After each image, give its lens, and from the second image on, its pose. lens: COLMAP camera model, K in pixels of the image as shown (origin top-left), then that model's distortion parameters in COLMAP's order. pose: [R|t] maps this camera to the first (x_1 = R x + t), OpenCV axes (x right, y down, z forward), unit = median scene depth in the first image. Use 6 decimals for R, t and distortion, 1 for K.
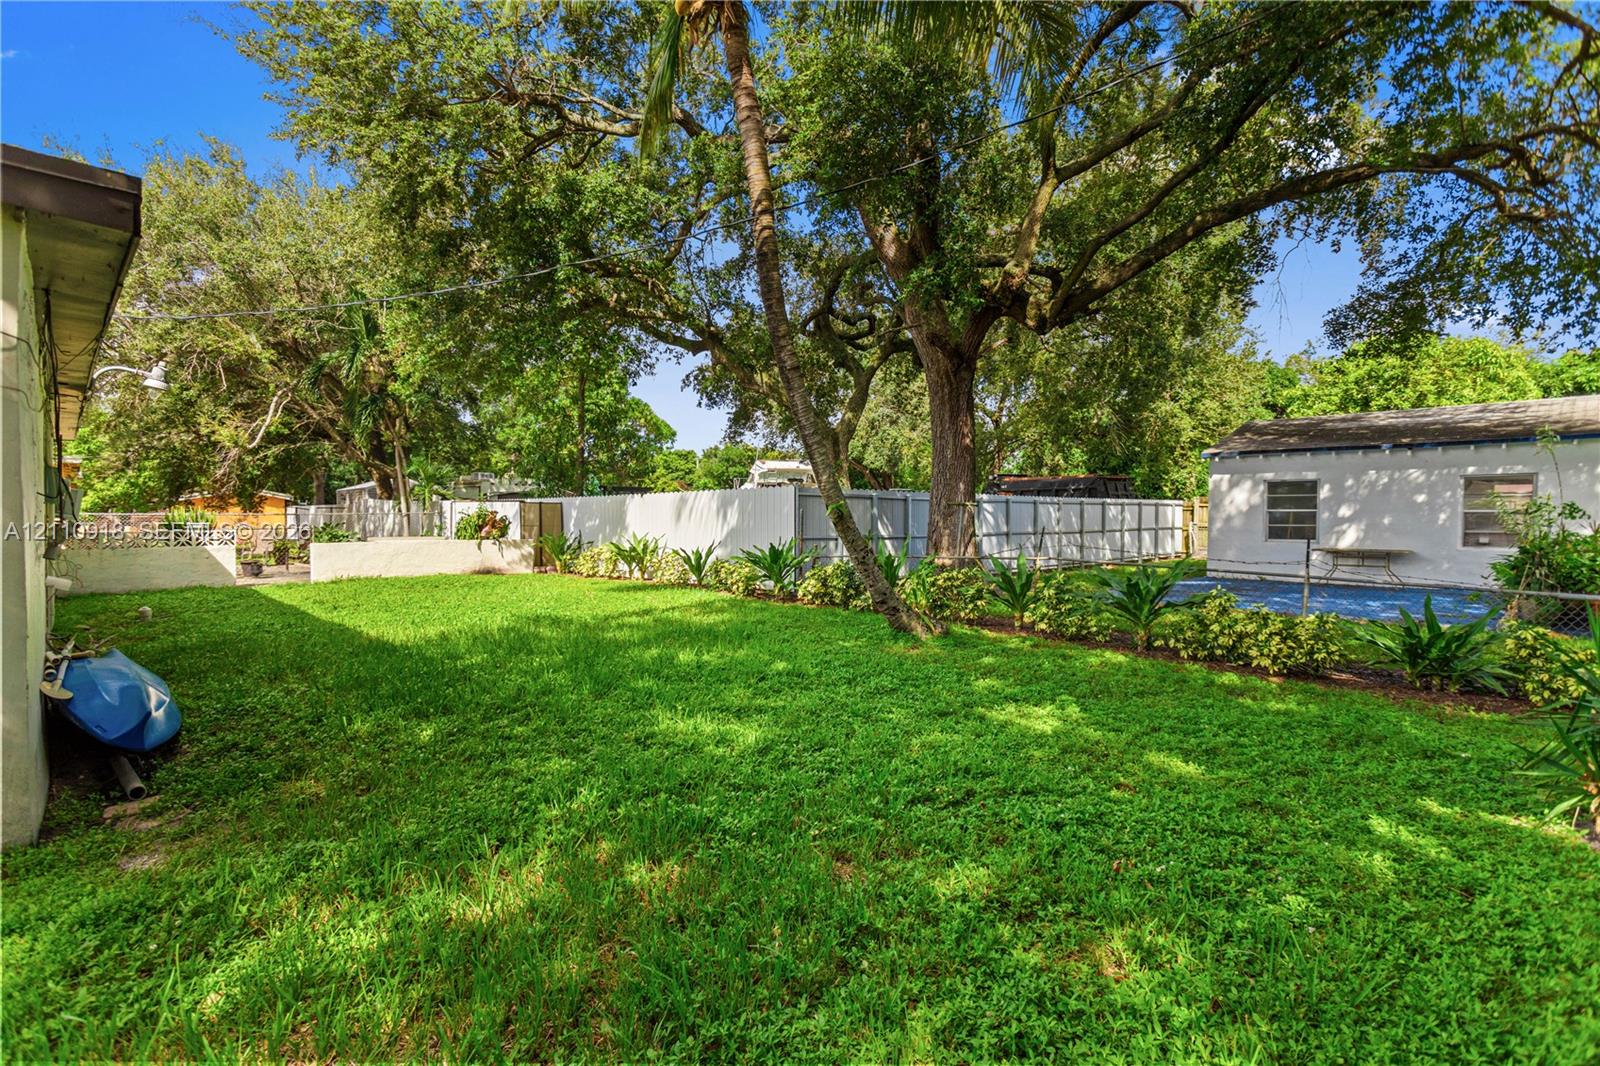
lens RADIAL K [[801.0, 0, 799.2], [0, 801.0, 514.5], [0, 0, 1]] dist [0.008565, 0.000573]
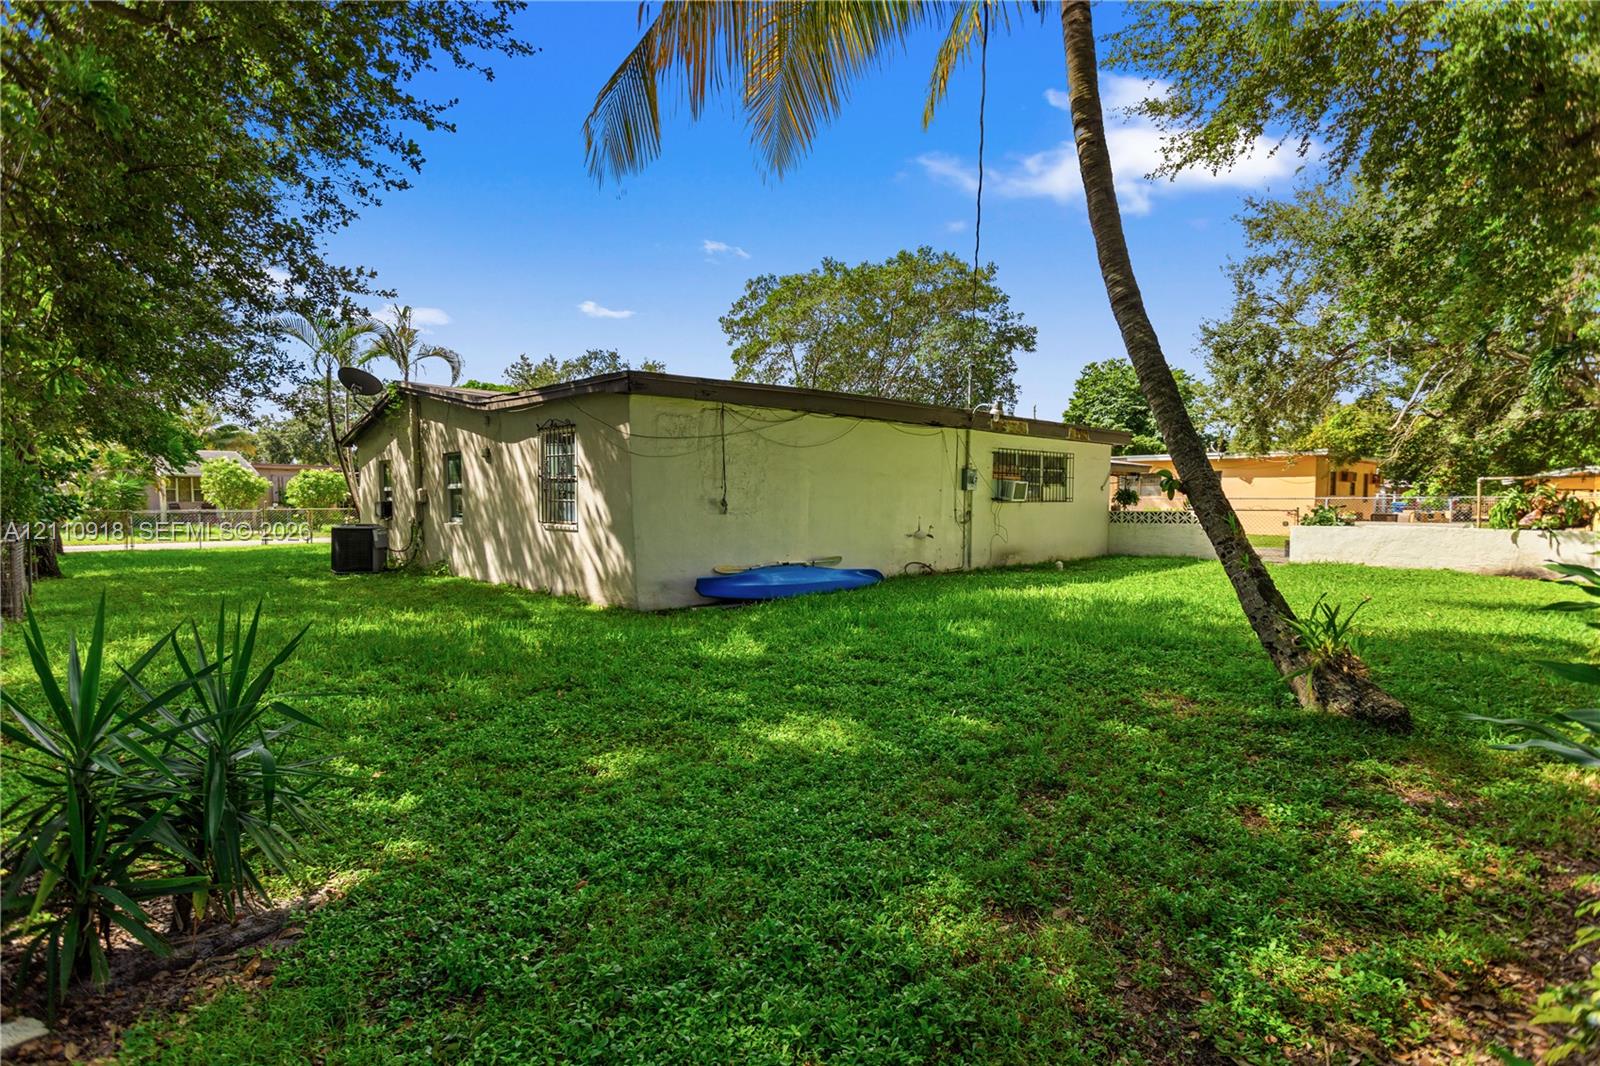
lens RADIAL K [[781.2, 0, 791.4], [0, 781.2, 513.0], [0, 0, 1]] dist [0.005646, 0.000069]
pose [[-0.034862, 0.013789, -0.999297, 0.363972], [0.001488, 0.999904, 0.013746, 0.004592], [0.999391, -0.001008, -0.034879, 0.347280]]
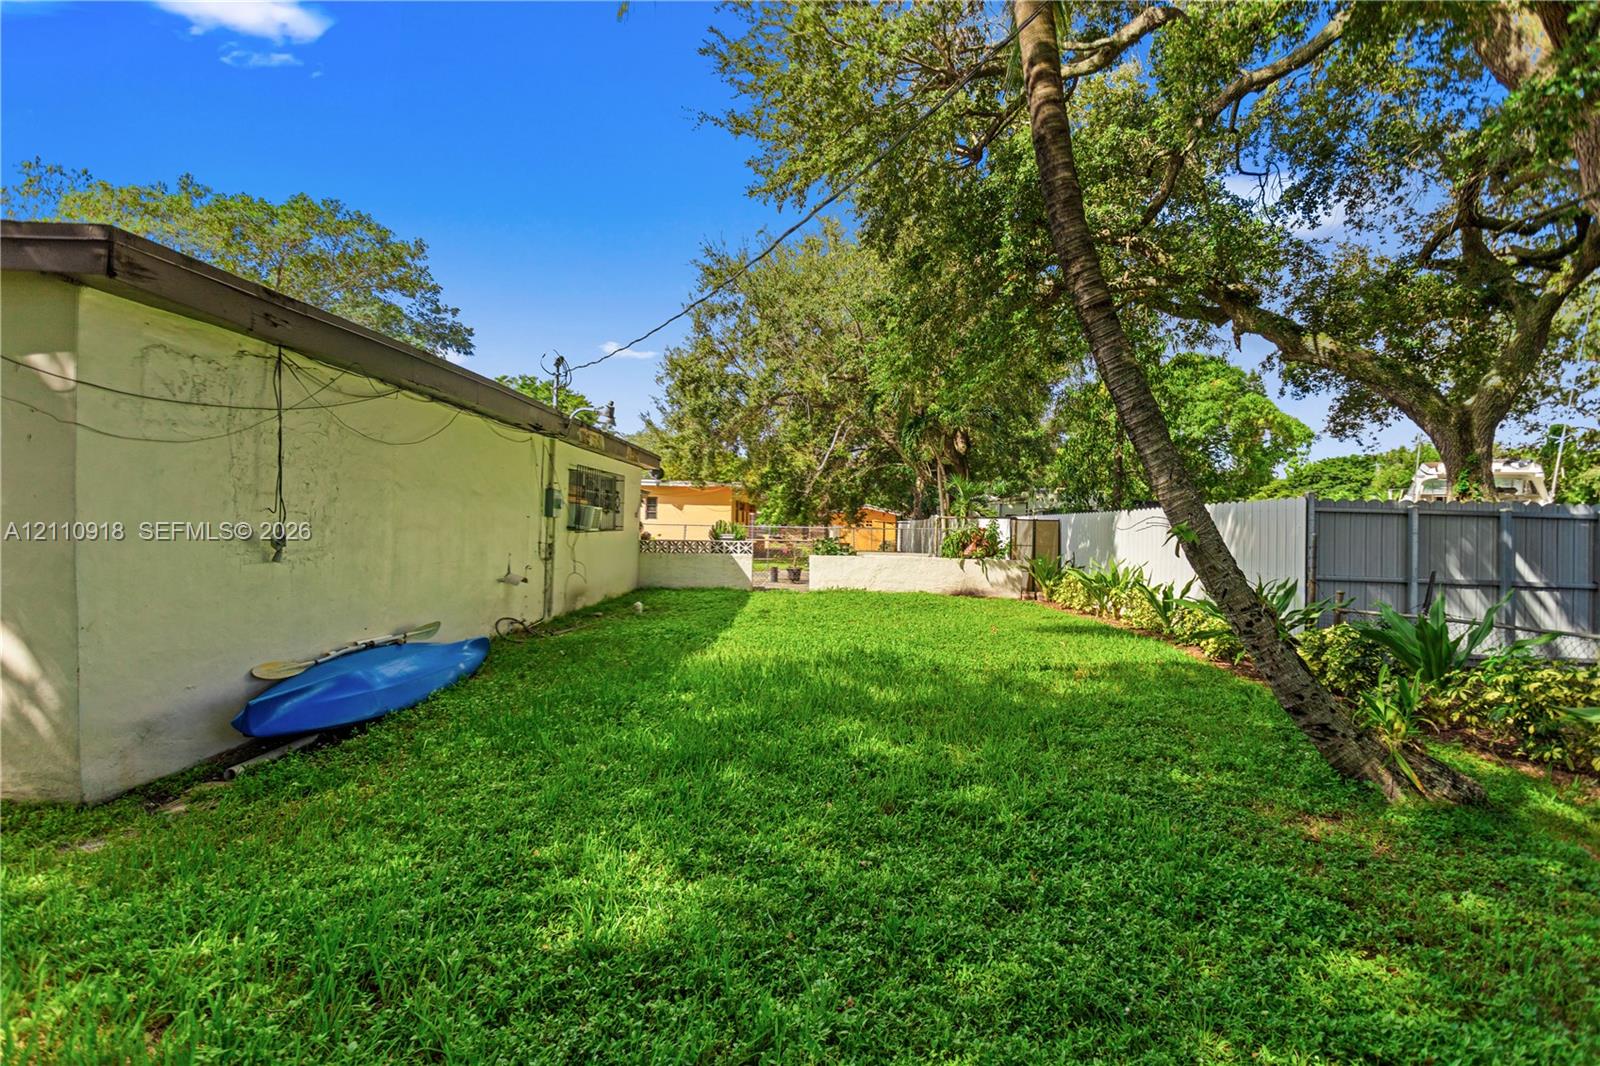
lens RADIAL K [[781.2, 0, 791.4], [0, 781.2, 513.0], [0, 0, 1]] dist [0.005646, 0.000069]
pose [[0.684711, 0.000706, -0.728815, 0.138844], [-0.017562, 0.999725, -0.015531, -0.004562], [0.728603, 0.023434, 0.684535, 0.217804]]
